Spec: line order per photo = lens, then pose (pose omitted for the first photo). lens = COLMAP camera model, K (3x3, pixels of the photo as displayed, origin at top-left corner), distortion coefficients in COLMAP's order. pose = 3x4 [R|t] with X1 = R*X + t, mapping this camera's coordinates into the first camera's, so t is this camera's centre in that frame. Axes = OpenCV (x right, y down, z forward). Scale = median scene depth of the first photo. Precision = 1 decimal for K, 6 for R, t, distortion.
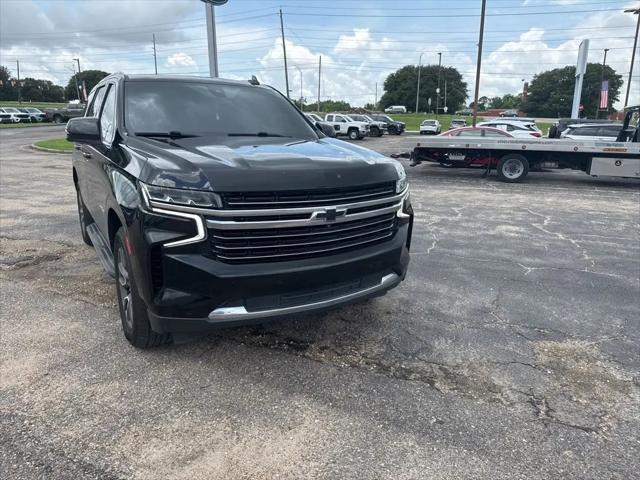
lens RADIAL K [[448.7, 0, 320.3], [0, 448.7, 243.1], [0, 0, 1]] dist [0.048157, -0.070218]
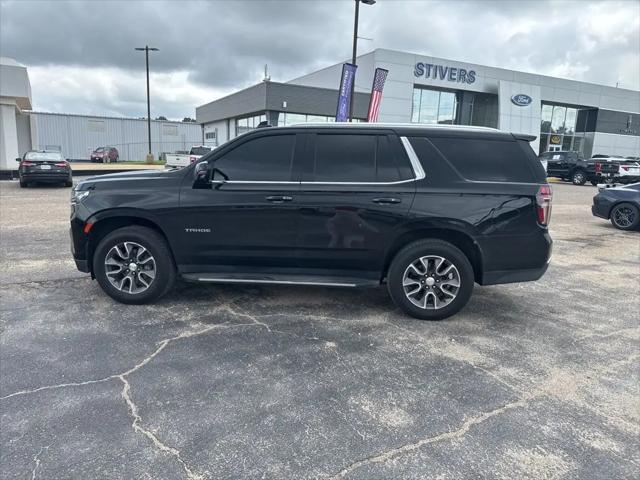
lens RADIAL K [[448.7, 0, 320.3], [0, 448.7, 243.1], [0, 0, 1]] dist [0.048157, -0.070218]
pose [[-0.592841, 0.117282, -0.796734, 0.655270], [-0.241411, 0.917959, 0.314758, -0.470690], [0.768284, 0.378942, -0.515890, 1.756495]]
